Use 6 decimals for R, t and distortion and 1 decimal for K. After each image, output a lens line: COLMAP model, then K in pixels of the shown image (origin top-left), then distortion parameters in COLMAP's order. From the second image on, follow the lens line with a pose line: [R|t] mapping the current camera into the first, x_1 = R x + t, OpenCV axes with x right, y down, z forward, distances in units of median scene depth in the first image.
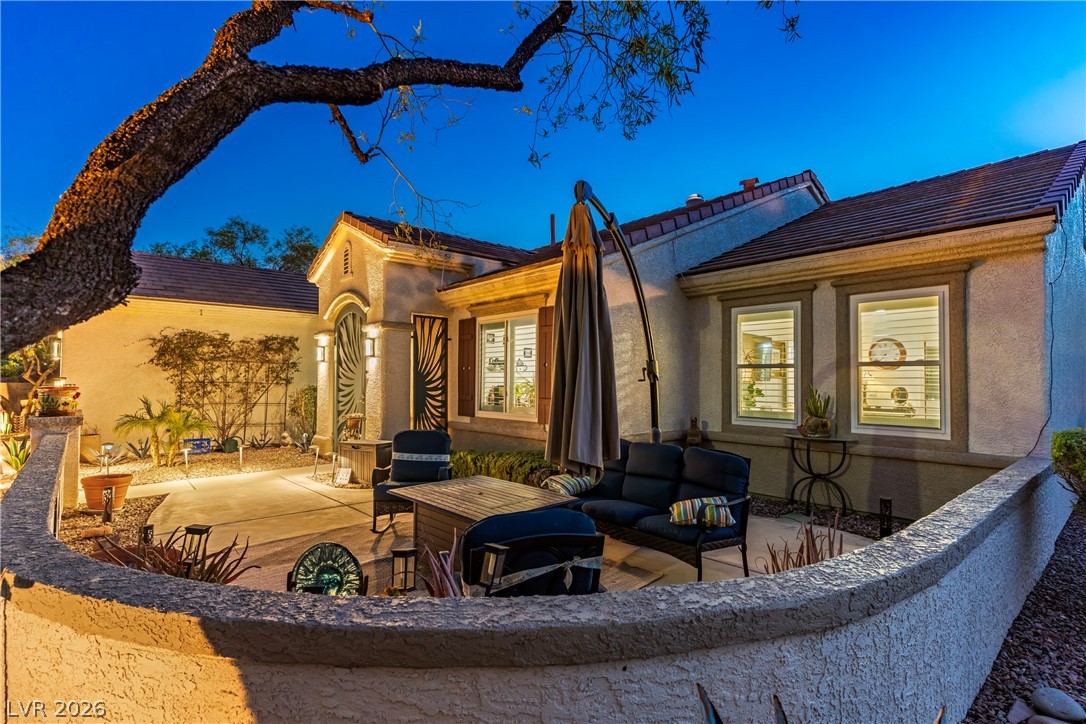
lens RADIAL K [[521.6, 0, 543.0], [0, 521.6, 362.0], [0, 0, 1]] dist [0.000694, 0.000124]
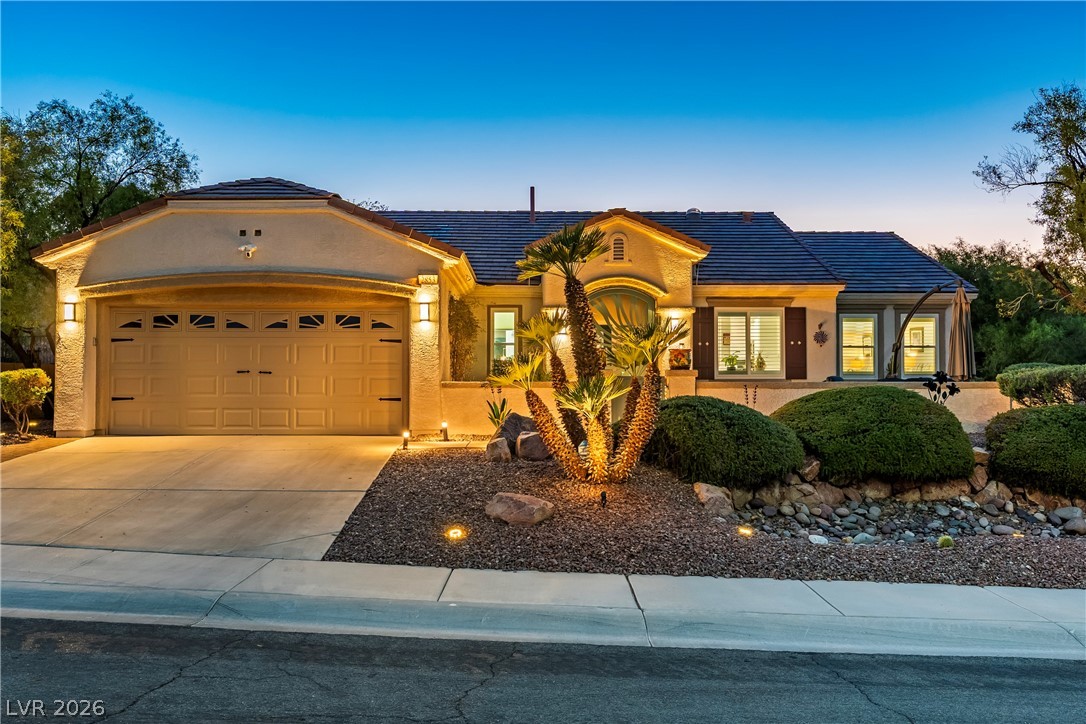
lens RADIAL K [[953.7, 0, 543.0], [0, 953.7, 362.0], [0, 0, 1]] dist [0.008660, 0.003072]
pose [[0.652366, 0.013657, 0.757781, -2.654436], [-0.021919, 0.999759, 0.000853, 0.076411], [-0.757587, -0.017166, 0.652508, -0.335816]]
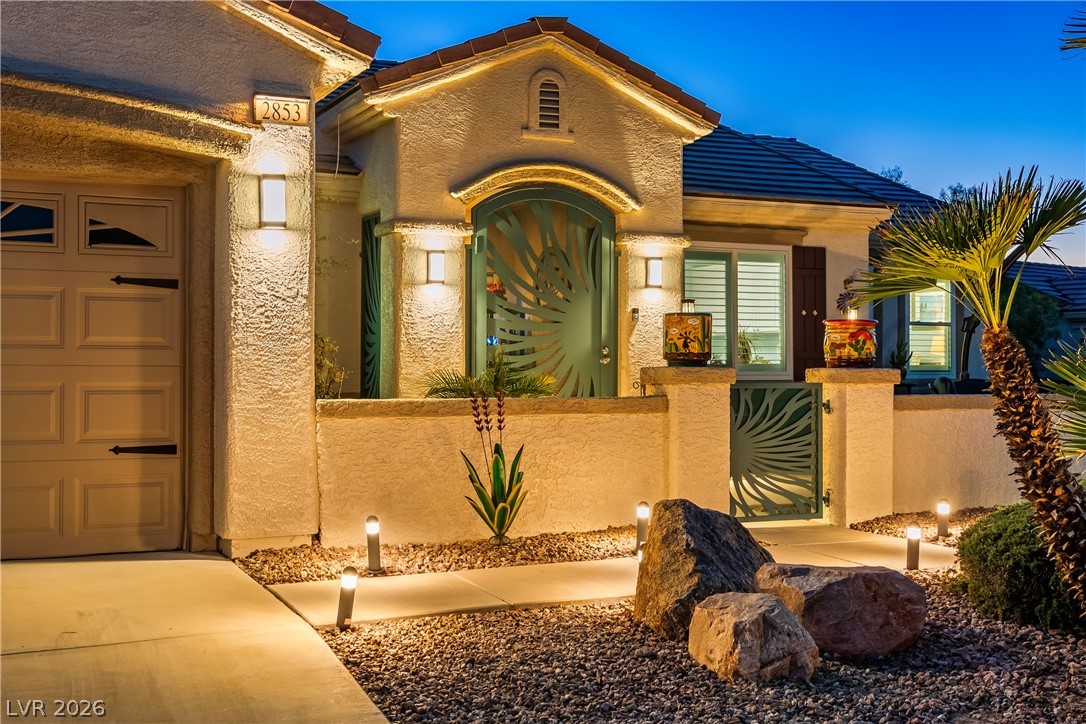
lens RADIAL K [[1299.0, 0, 543.0], [0, 1299.0, 362.0], [0, 0, 1]] dist [0.020433, 0.027084]
pose [[0.287811, 0.003921, 0.957679, -2.127609], [-0.029388, 0.999557, 0.004739, 0.087124], [-0.957236, -0.029508, 0.287799, 0.763804]]
